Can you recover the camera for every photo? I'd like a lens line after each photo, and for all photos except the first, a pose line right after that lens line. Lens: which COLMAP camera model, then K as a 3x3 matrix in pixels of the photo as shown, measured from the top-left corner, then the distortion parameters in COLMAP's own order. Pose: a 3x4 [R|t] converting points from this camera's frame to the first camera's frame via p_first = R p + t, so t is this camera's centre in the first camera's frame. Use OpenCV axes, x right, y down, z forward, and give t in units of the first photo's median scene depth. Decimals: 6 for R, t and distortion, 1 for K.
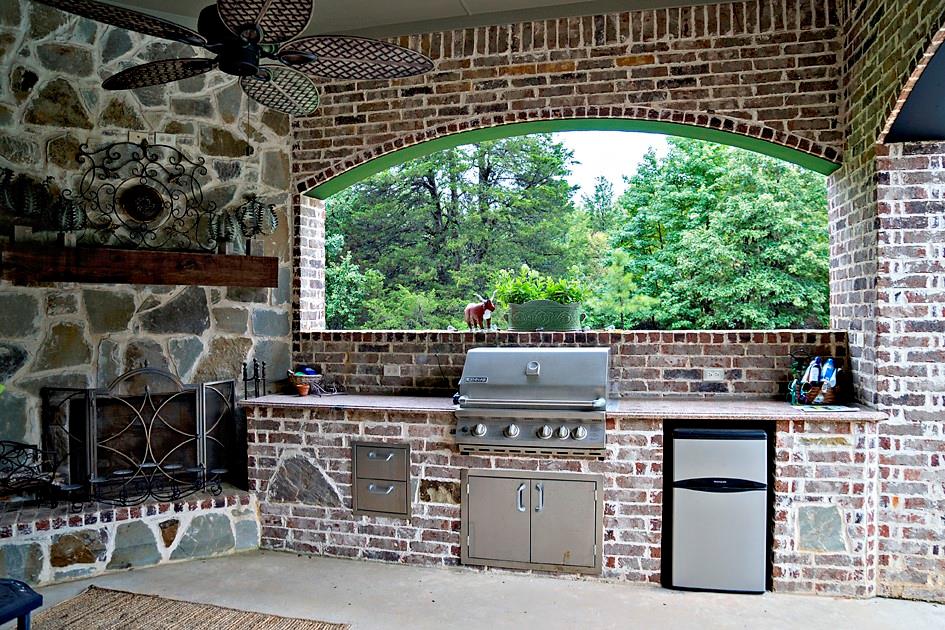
lens RADIAL K [[657.3, 0, 476.5], [0, 657.3, 314.0], [0, 0, 1]] dist [-0.029370, 0.006233]
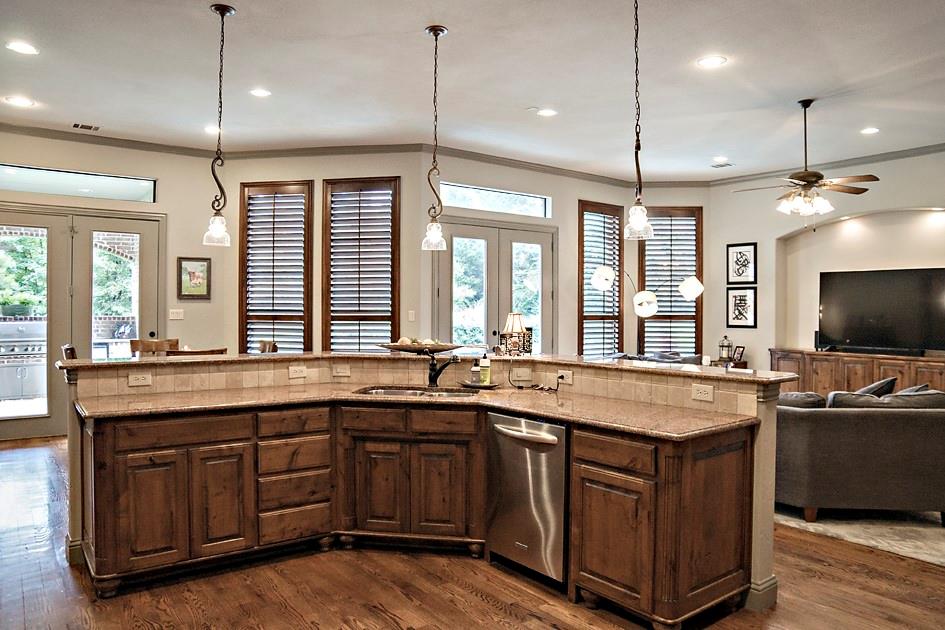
lens RADIAL K [[657.3, 0, 474.7], [0, 657.3, 312.7], [0, 0, 1]] dist [-0.029370, 0.006233]
pose [[0.634104, 0.007536, 0.773211, -0.759717], [-0.011233, 0.999937, -0.000533, -0.006826], [-0.773166, -0.008348, 0.634149, -2.080054]]
